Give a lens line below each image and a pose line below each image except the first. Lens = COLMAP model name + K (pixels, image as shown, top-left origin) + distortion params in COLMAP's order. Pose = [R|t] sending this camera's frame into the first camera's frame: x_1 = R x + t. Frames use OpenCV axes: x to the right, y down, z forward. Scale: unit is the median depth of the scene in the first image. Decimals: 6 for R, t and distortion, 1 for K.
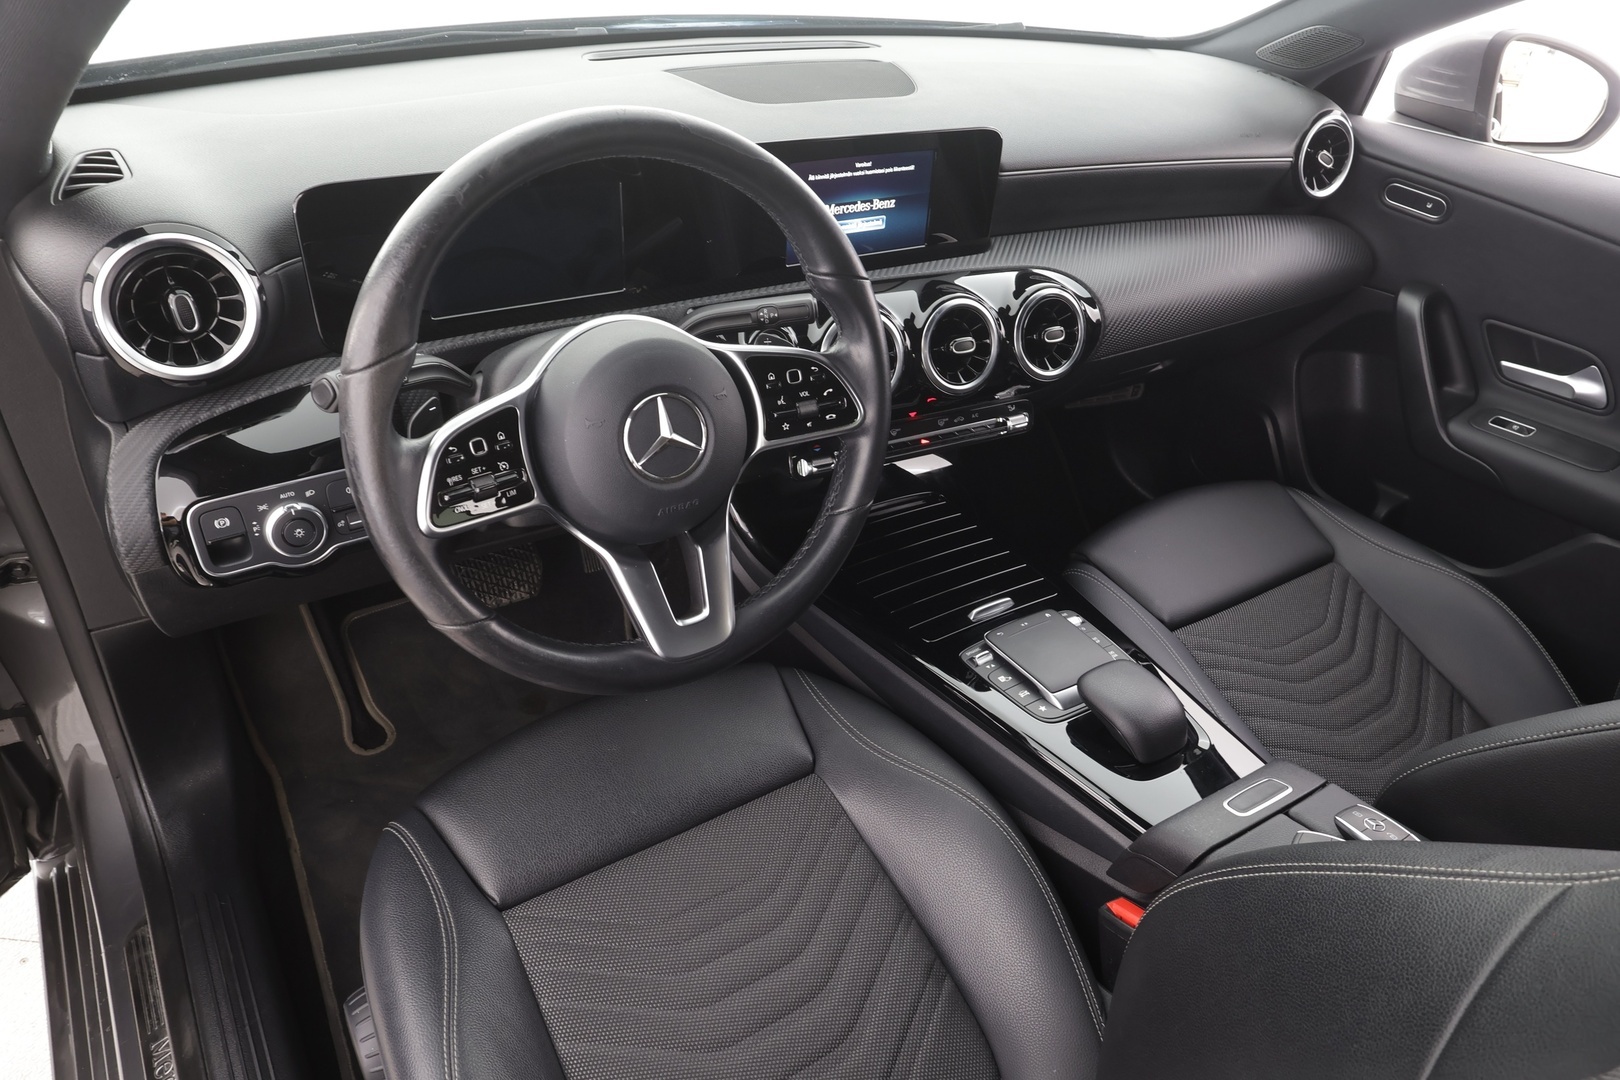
lens RADIAL K [[1100.2, 0, 810.0], [0, 1100.2, 540.0], [0, 0, 1]] dist [0.006214, 0.001469]
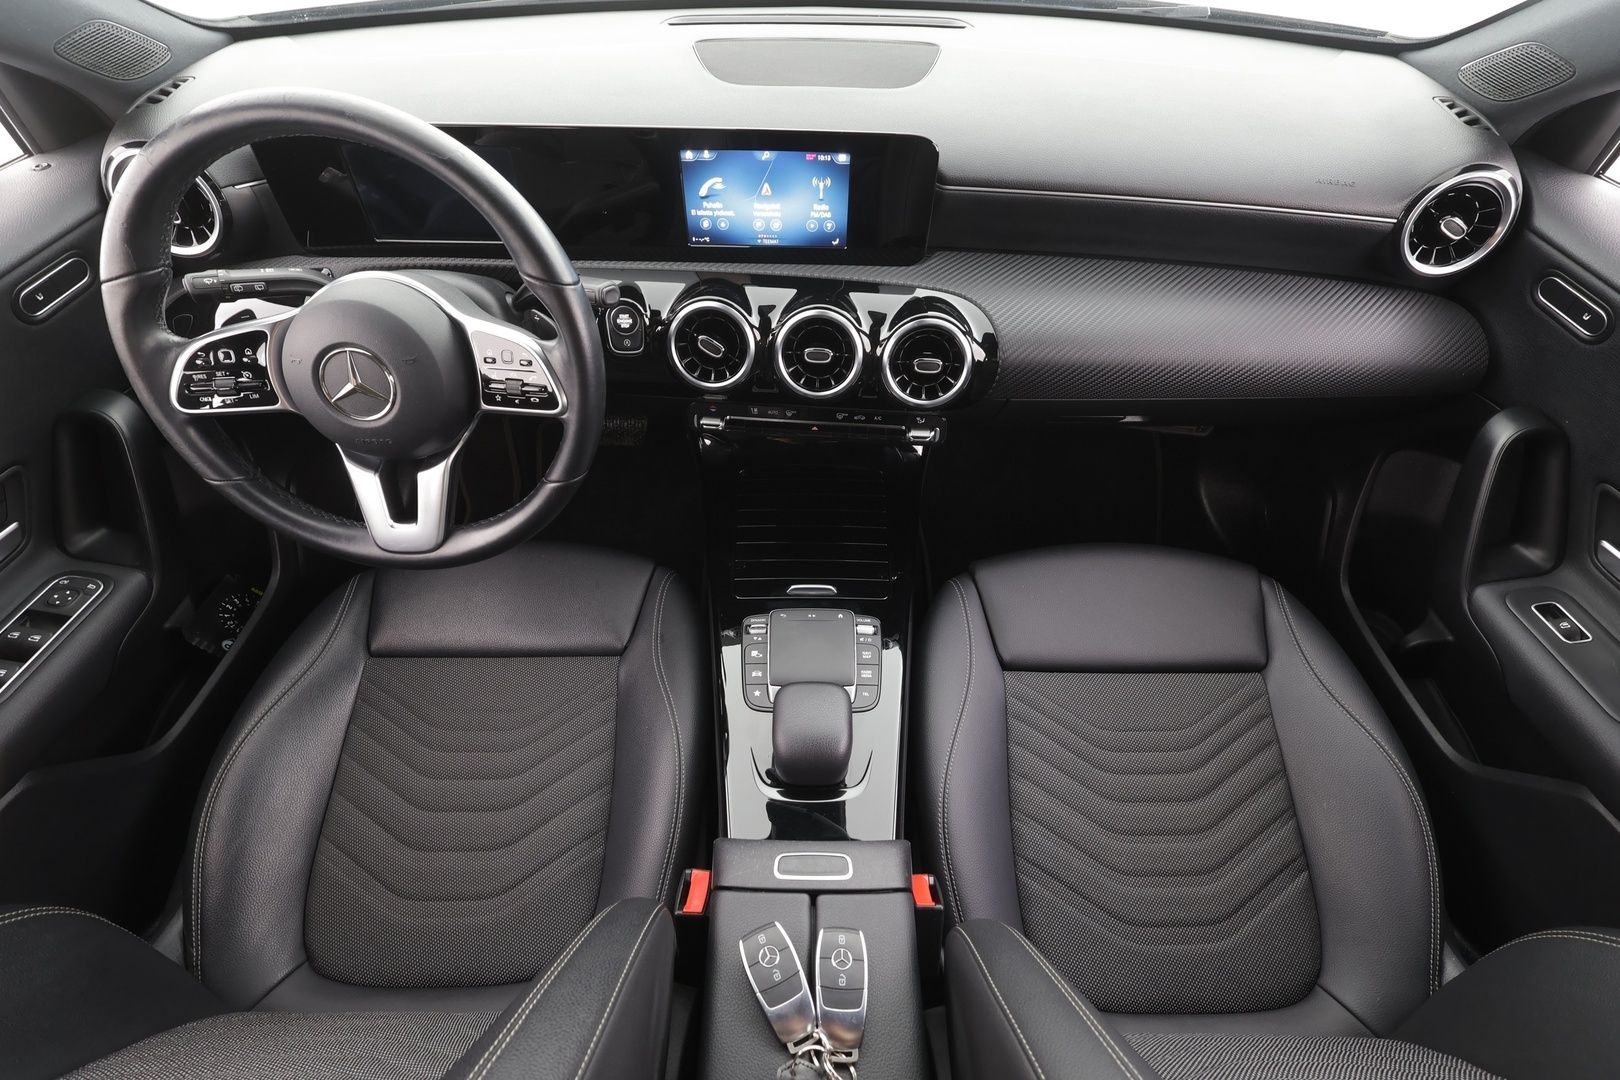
lens RADIAL K [[760.3, 0, 810.0], [0, 760.3, 540.0], [0, 0, 1]] dist [0.001625, 0.000606]
pose [[0.834068, 0.360843, -0.417279, 0.509087], [-0.262944, 0.924994, 0.274311, -0.215100], [0.484964, -0.119073, 0.866390, 0.352562]]
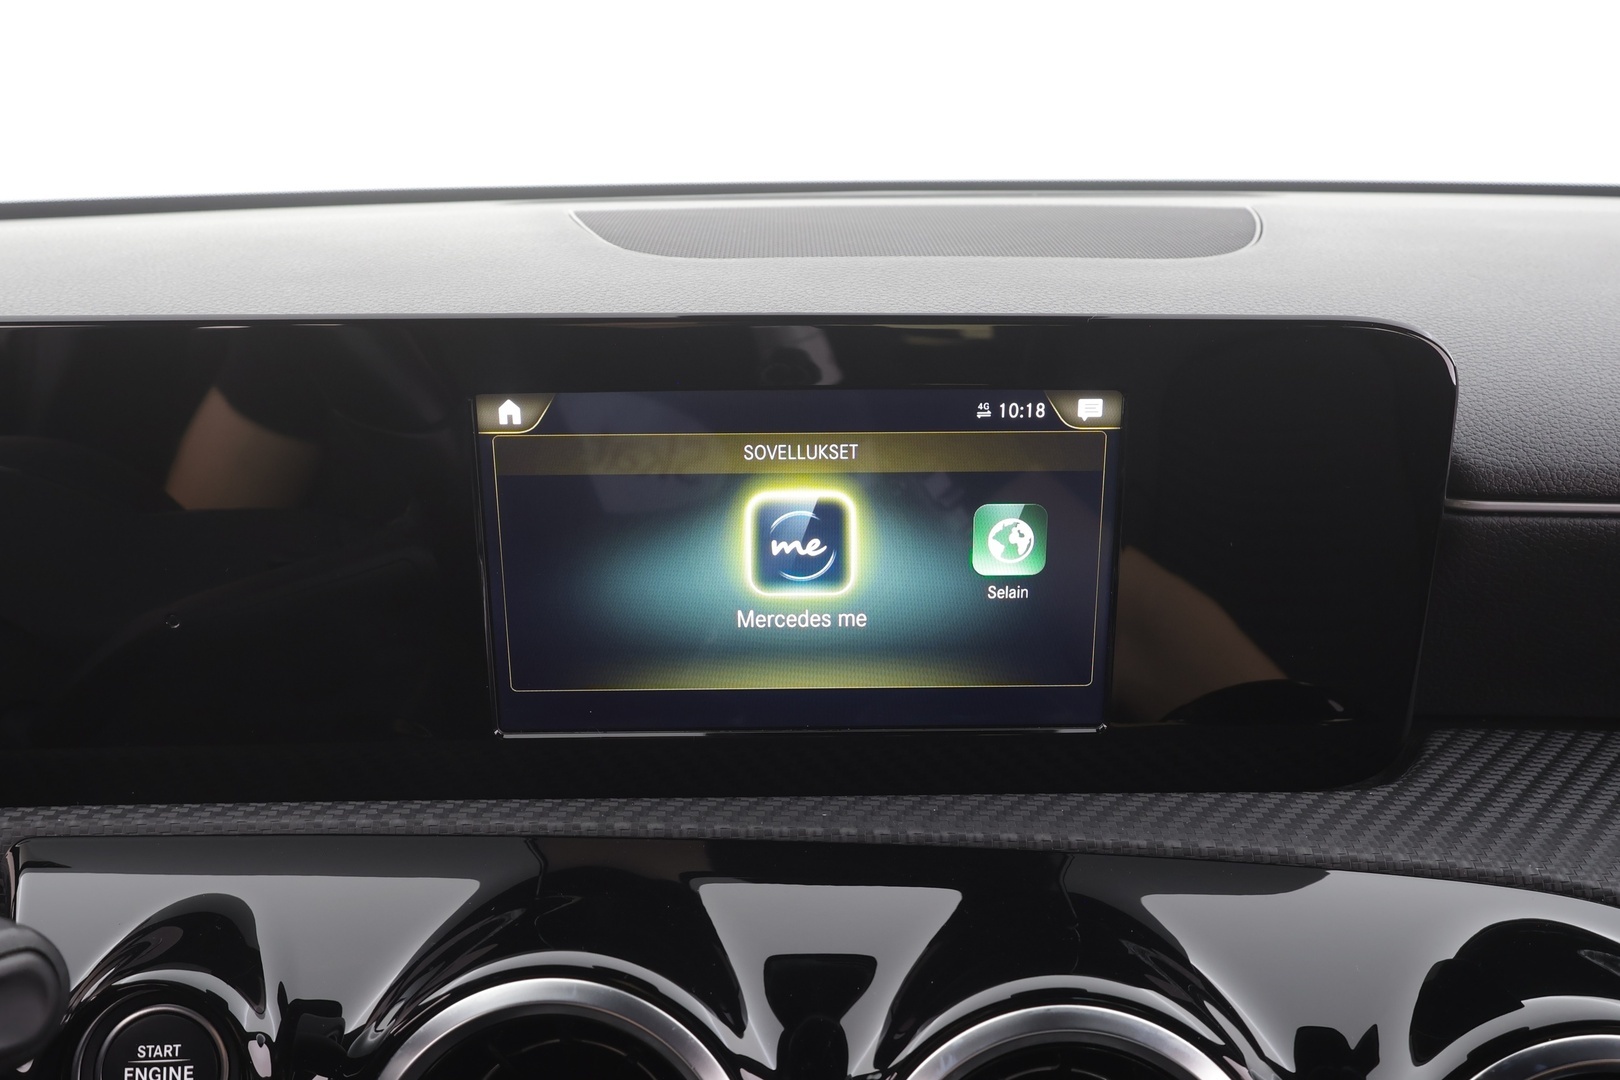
lens RADIAL K [[1435.2, 0, 810.0], [0, 1435.2, 540.0], [0, 0, 1]] dist [-0.006468, -0.002451]
pose [[0.861230, 0.082485, -0.501477, 0.233327], [-0.232962, 0.941040, -0.245299, -0.223754], [0.451677, 0.328084, 0.829668, 0.704897]]
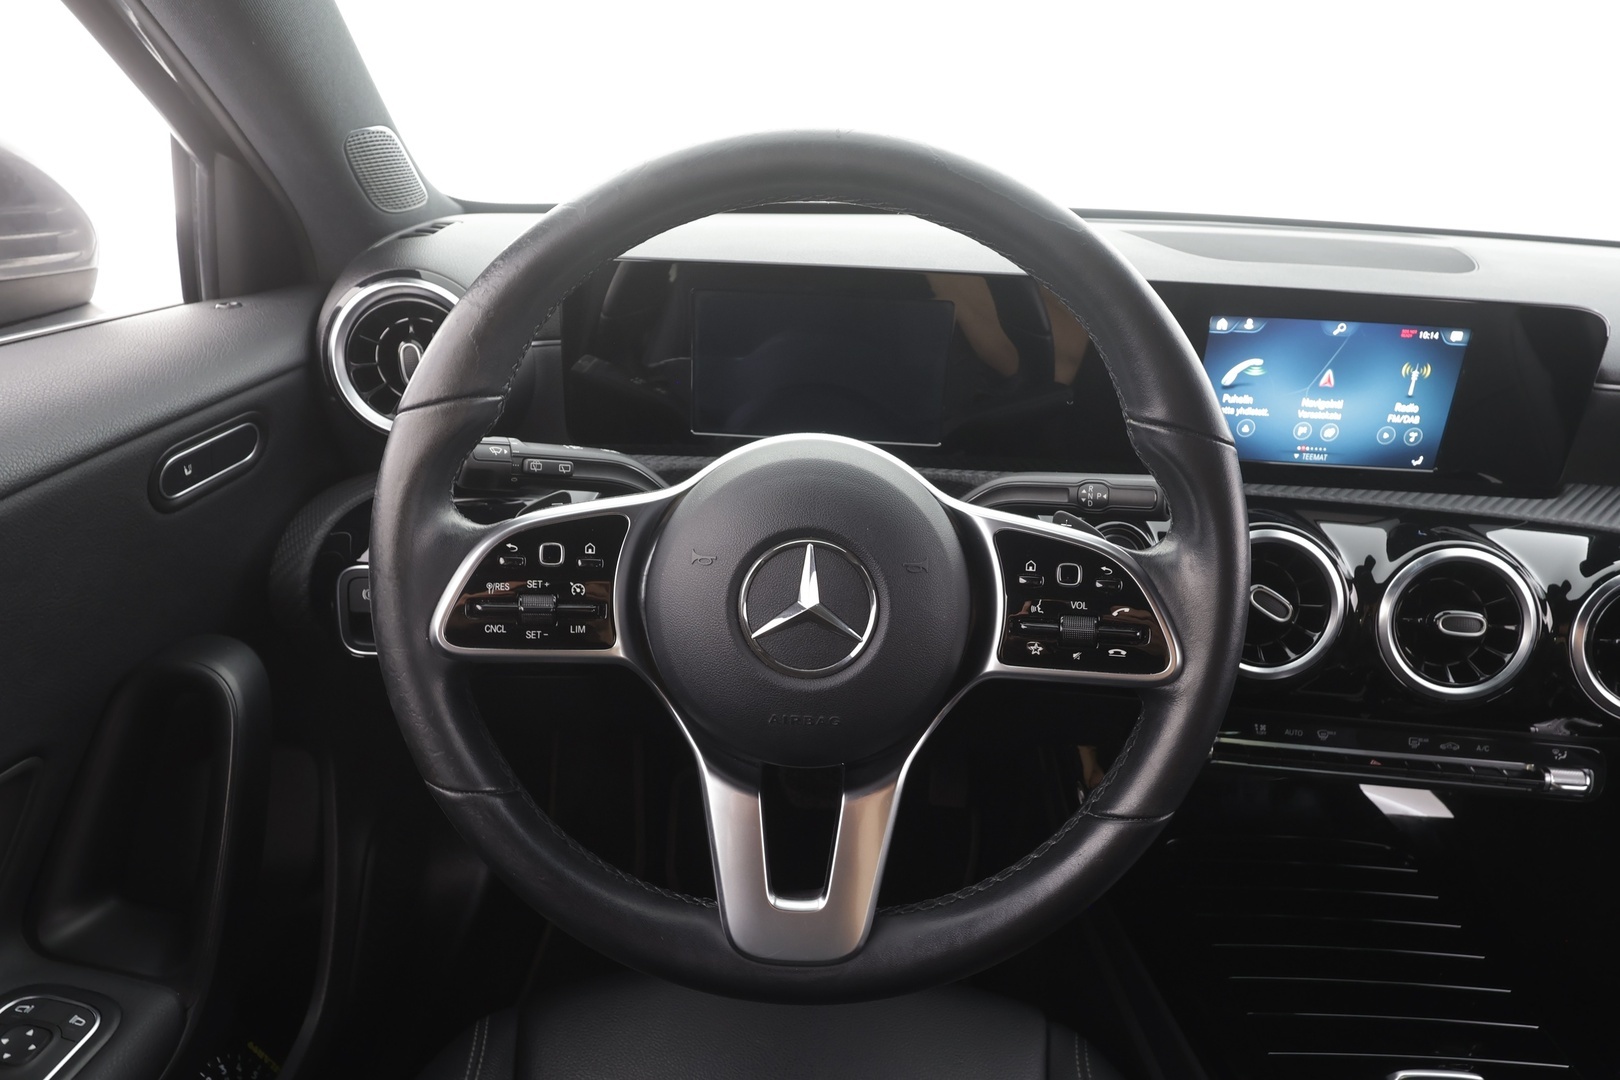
lens RADIAL K [[1000.9, 0, 810.0], [0, 1000.9, 540.0], [0, 0, 1]] dist [-0.000886, 0.000609]
pose [[0.831302, 0.180597, -0.525664, 0.124686], [-0.296799, 0.943852, -0.145098, -0.032925], [0.469945, 0.276637, 0.838227, 0.357493]]
